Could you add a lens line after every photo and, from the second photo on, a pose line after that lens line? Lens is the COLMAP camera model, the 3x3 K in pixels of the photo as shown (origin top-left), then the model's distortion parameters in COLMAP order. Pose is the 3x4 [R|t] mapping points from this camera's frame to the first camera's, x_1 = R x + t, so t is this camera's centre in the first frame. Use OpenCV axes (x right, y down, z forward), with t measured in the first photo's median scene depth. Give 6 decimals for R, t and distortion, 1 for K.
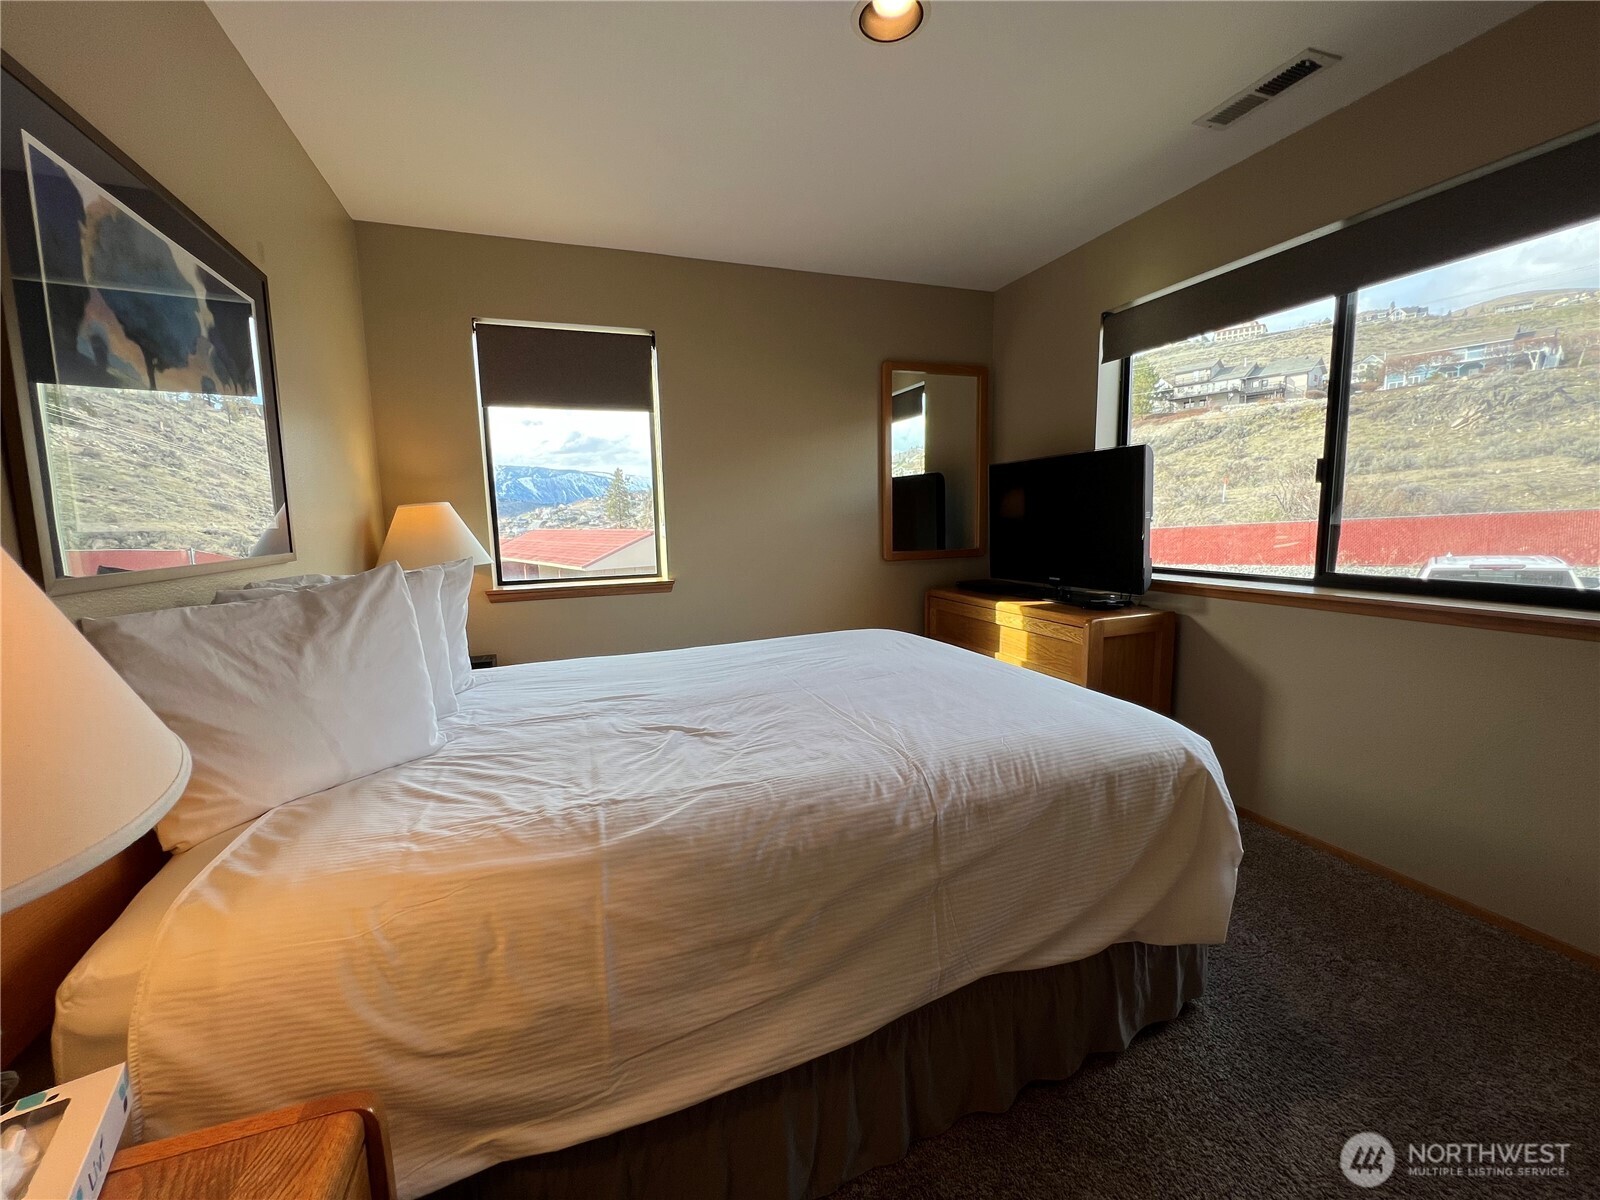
lens RADIAL K [[636.6, 0, 800.0], [0, 636.6, 600.0], [0, 0, 1]] dist [-0.000819, -0.000299]
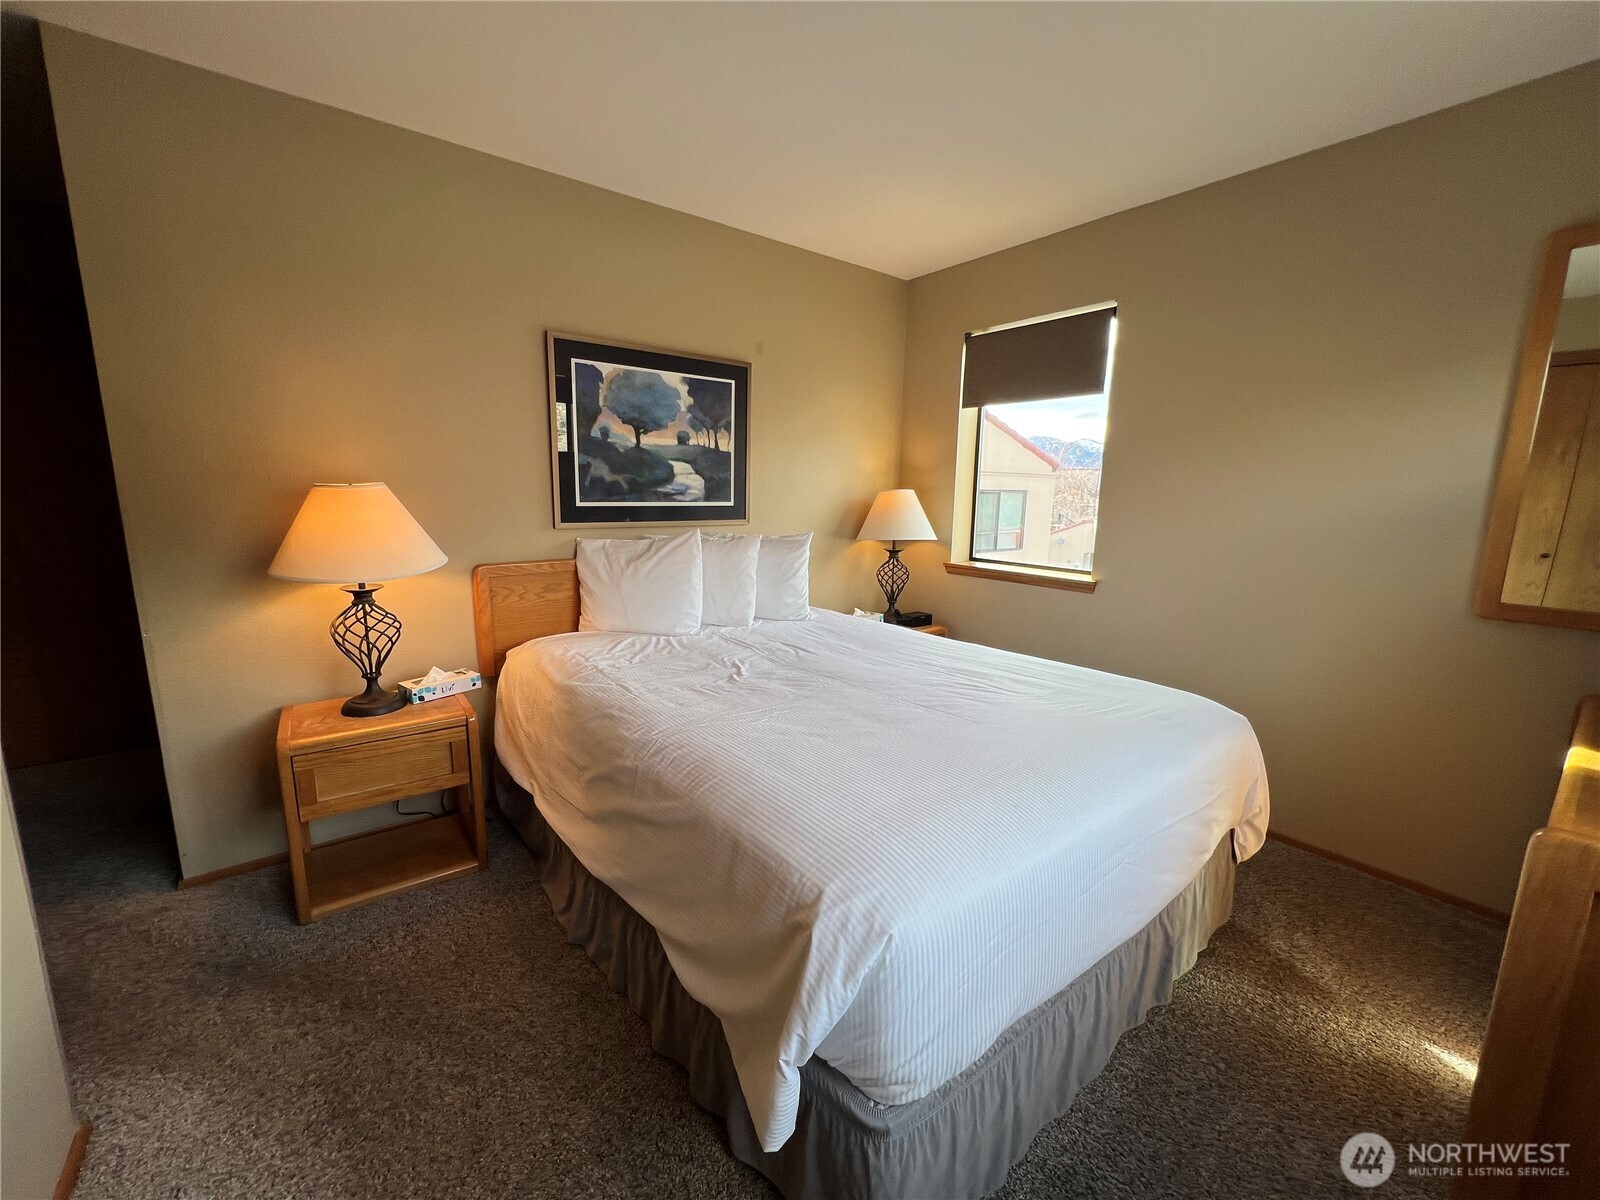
lens RADIAL K [[650.1, 0, 800.0], [0, 650.1, 600.0], [0, 0, 1]] dist [0.001042, 0.000023]
pose [[0.296927, 0.190851, -0.935634, 1.062272], [-0.147646, 0.977216, 0.152476, -0.165252], [0.943416, 0.092868, 0.318341, 0.633515]]
